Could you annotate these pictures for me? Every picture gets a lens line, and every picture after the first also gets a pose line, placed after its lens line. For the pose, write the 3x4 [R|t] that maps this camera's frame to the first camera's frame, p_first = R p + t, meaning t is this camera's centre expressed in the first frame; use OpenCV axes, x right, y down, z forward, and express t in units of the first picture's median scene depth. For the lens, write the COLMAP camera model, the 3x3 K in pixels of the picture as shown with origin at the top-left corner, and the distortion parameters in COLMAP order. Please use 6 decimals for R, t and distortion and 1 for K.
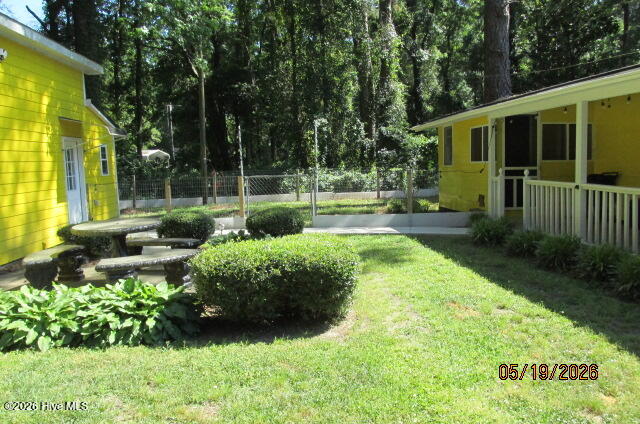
lens RADIAL K [[522.1, 0, 320.3], [0, 522.1, 208.5], [0, 0, 1]] dist [-0.041289, -0.000769]
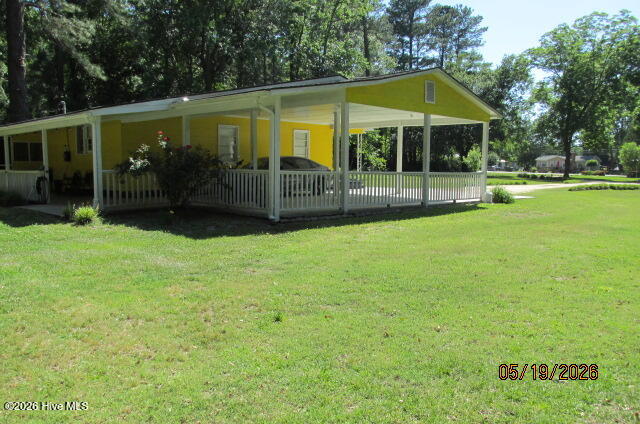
lens RADIAL K [[522.1, 0, 320.3], [0, 522.1, 208.5], [0, 0, 1]] dist [-0.041289, -0.000769]
pose [[0.759192, -0.035400, 0.649903, 0.024461], [0.045353, 0.998970, 0.001433, 0.058221], [-0.649285, 0.028387, 0.760016, -0.525909]]
